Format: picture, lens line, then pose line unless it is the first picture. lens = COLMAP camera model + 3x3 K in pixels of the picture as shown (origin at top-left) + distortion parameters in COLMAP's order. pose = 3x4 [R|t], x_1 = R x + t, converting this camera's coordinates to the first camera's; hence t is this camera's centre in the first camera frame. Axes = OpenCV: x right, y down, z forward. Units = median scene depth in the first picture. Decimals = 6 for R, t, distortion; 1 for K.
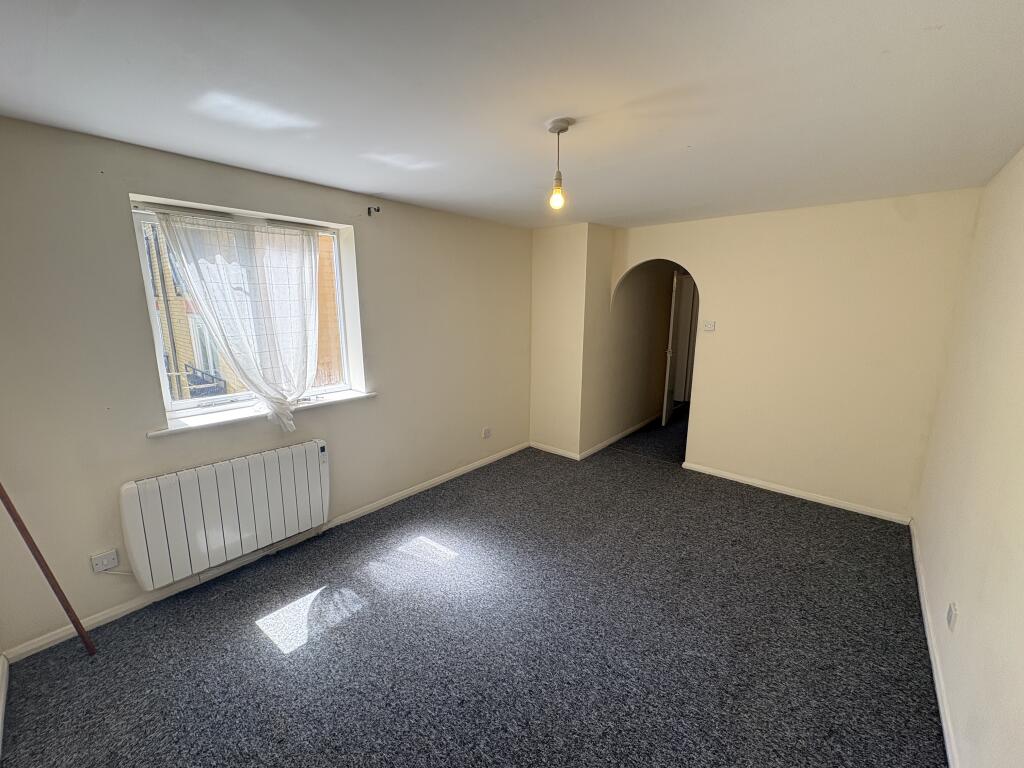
lens RADIAL K [[406.3, 0, 509.4], [0, 406.3, 379.6], [0, 0, 1]] dist [-0.014146, -0.000137]
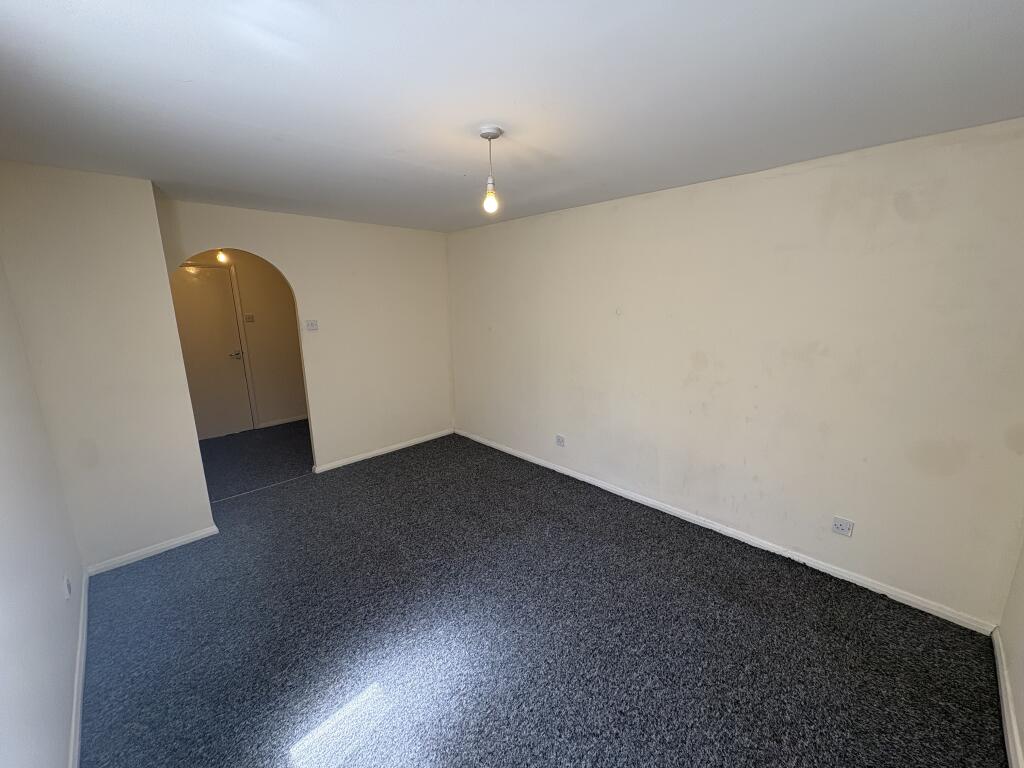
lens RADIAL K [[406.3, 0, 510.4], [0, 406.3, 384.0], [0, 0, 1]] dist [-0.014146, -0.000137]
pose [[0.068361, -0.216730, 0.973835, -0.648863], [0.197039, 0.959825, 0.199780, -0.132922], [-0.978009, 0.178227, 0.108319, 0.613158]]
